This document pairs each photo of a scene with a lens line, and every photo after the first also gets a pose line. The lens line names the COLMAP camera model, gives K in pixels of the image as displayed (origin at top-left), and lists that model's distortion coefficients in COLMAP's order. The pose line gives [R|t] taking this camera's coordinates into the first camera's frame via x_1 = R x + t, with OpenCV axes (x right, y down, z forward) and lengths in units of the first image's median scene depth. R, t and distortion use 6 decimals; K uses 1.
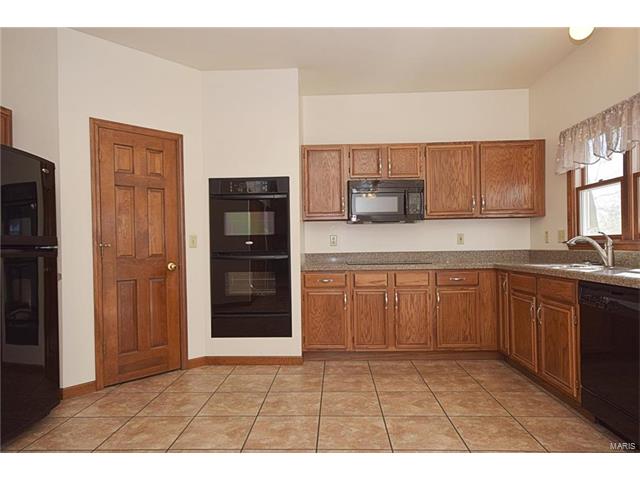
lens RADIAL K [[384.1, 0, 320.0], [0, 384.1, 240.0], [0, 0, 1]] dist [0.002889, 0.001050]
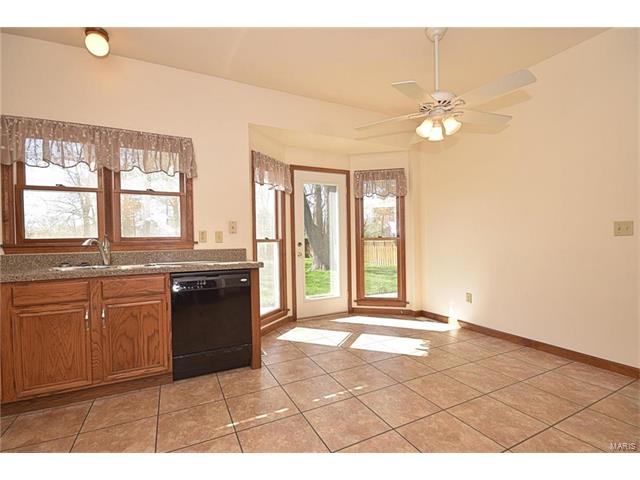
lens RADIAL K [[307.0, 0, 320.0], [0, 307.0, 240.0], [0, 0, 1]] dist [-0.000011, -0.000078]
pose [[-0.476866, 0.014853, 0.878851, -0.334829], [0.013358, 0.999864, -0.009651, 0.008627], [-0.878875, 0.007137, -0.477000, 0.802510]]
